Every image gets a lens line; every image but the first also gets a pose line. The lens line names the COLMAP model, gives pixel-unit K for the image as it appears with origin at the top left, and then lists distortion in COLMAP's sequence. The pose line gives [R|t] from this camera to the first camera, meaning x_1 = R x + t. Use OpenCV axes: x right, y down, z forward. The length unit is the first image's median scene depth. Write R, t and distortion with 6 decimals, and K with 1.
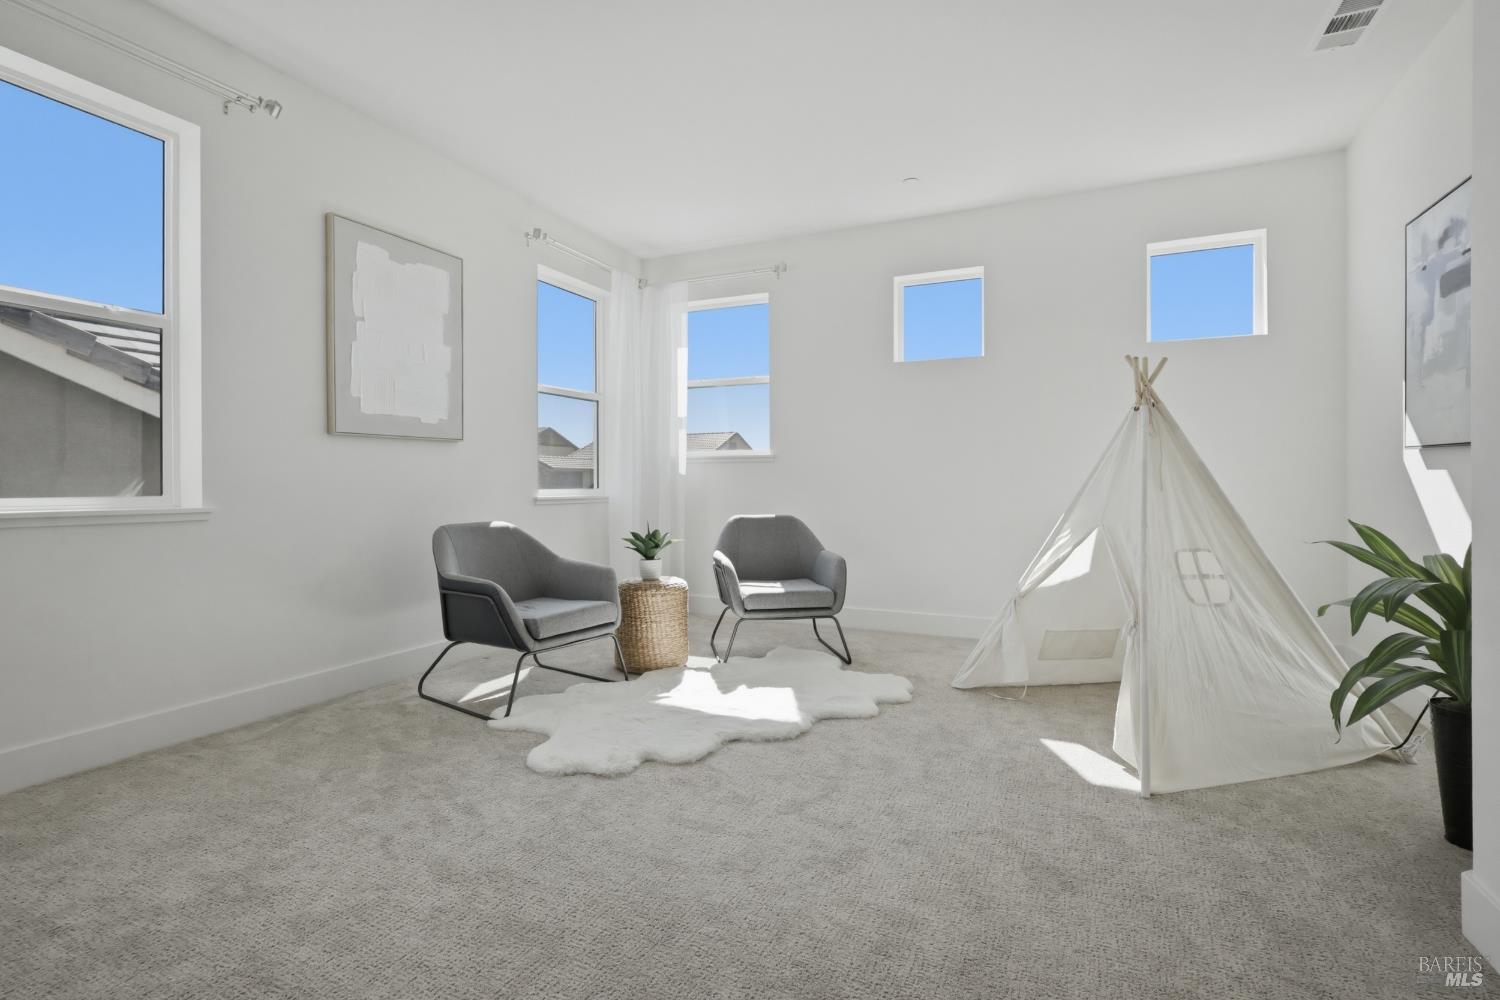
lens RADIAL K [[700.0, 0, 753.0], [0, 700.0, 490.4], [0, 0, 1]] dist [-0.000978, 0.000593]
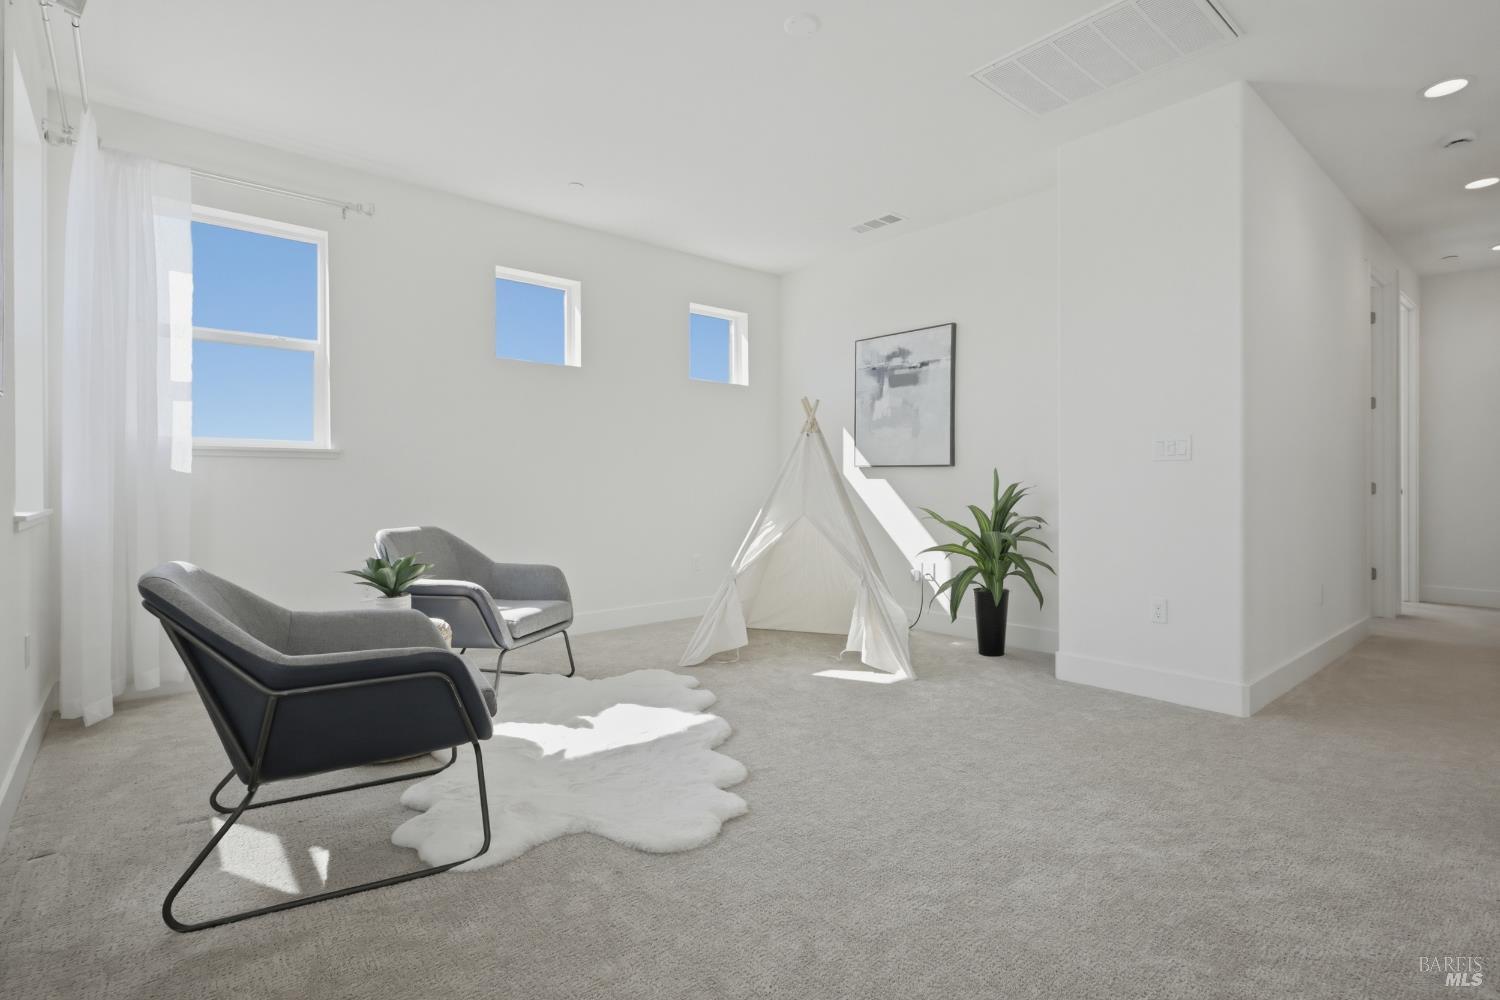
lens RADIAL K [[700.0, 0, 753.0], [0, 700.0, 490.4], [0, 0, 1]] dist [-0.000978, 0.000593]
pose [[0.434207, -0.013898, 0.900706, -0.731495], [0.007502, 0.999902, 0.011812, -0.017946], [-0.900782, 0.001628, 0.434269, 0.423245]]
